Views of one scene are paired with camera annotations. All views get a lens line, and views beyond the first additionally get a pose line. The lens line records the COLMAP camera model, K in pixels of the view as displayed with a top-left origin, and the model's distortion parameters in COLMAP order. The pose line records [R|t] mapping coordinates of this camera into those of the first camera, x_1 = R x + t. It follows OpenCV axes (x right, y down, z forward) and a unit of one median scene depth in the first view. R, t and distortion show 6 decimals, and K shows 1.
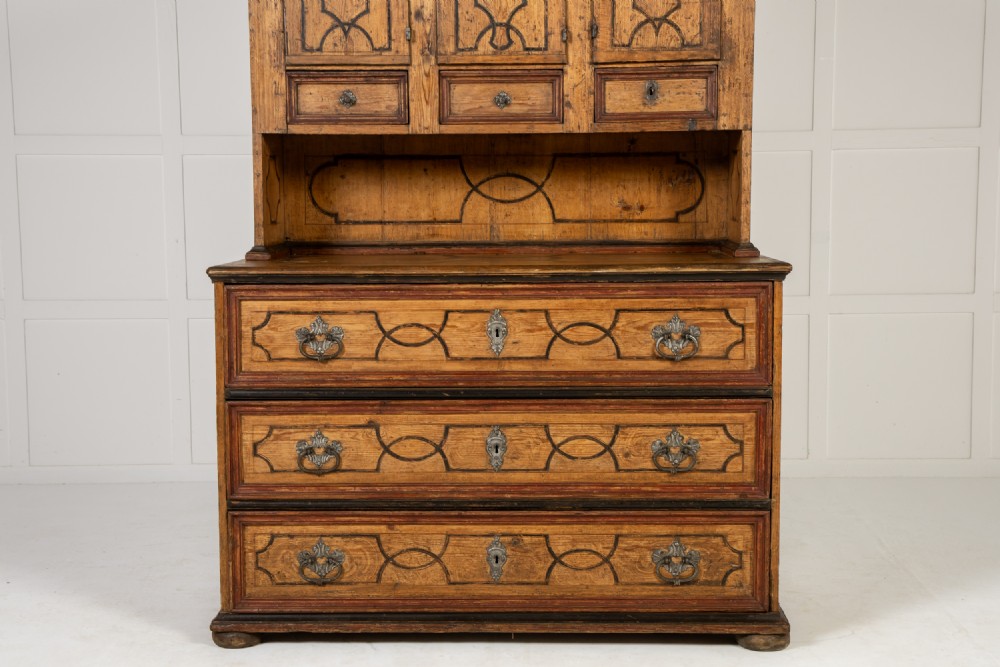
lens RADIAL K [[1557.6, 0, 499.7], [0, 1557.6, 362.4], [0, 0, 1]] dist [0.141111, 0.031084]
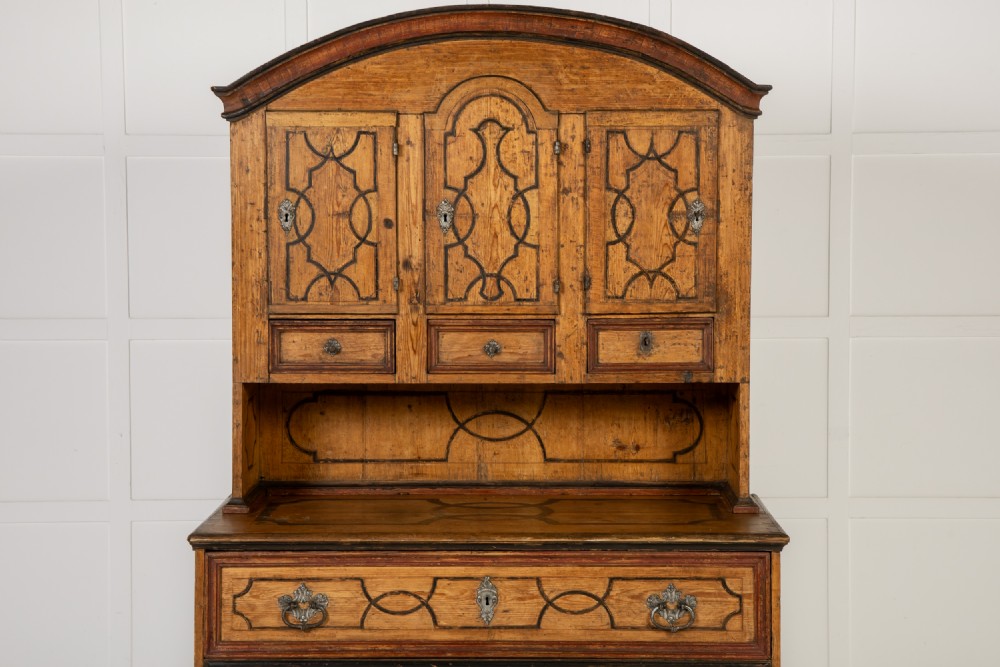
lens RADIAL K [[2022.7, 0, 499.0], [0, 2022.7, 349.6], [0, 0, 1]] dist [0.242416, 0.076002]
pose [[0.999856, 0.004801, 0.016248, -0.015318], [-0.004036, 0.998895, -0.046823, -0.114746], [-0.016455, 0.046751, 0.998771, -0.264583]]
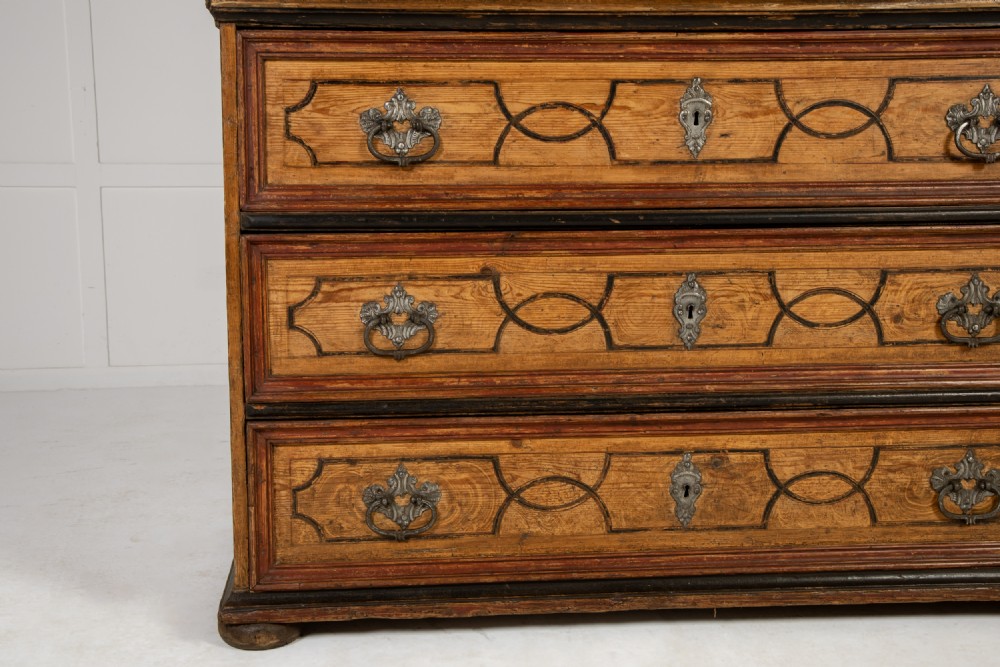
lens RADIAL K [[1489.4, 0, 498.1], [0, 1489.4, 361.1], [0, 0, 1]] dist [0.101540, 0.067830]
pose [[0.990080, -0.016647, 0.139514, -0.157975], [0.009804, 0.998721, 0.049591, 0.044845], [-0.140161, -0.047731, 0.988978, 0.429518]]
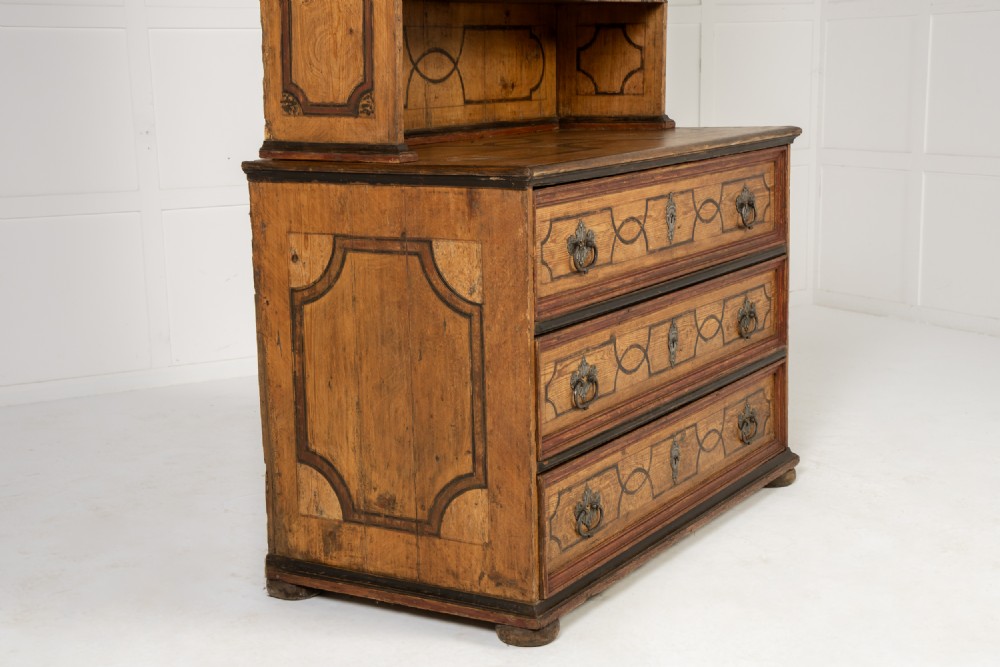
lens RADIAL K [[1557.6, 0, 499.7], [0, 1557.6, 362.4], [0, 0, 1]] dist [0.141111, 0.031084]
pose [[0.488237, -0.172696, 0.855454, -0.851134], [0.119000, 0.984244, 0.130778, -0.067661], [-0.864560, 0.037949, 0.501095, 0.619871]]
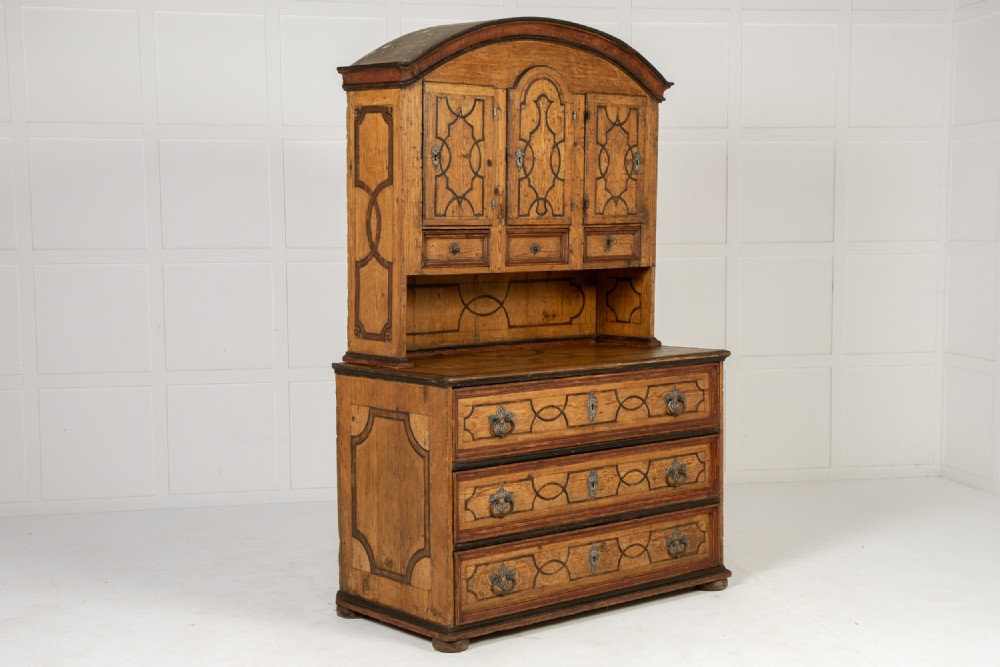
lens RADIAL K [[1489.4, 0, 498.1], [0, 1489.4, 361.1], [0, 0, 1]] dist [0.101540, 0.067830]
pose [[0.748319, -0.060611, 0.660565, -1.002092], [0.079502, 0.996834, 0.001402, -0.071489], [-0.658558, 0.051466, 0.750768, -0.017892]]
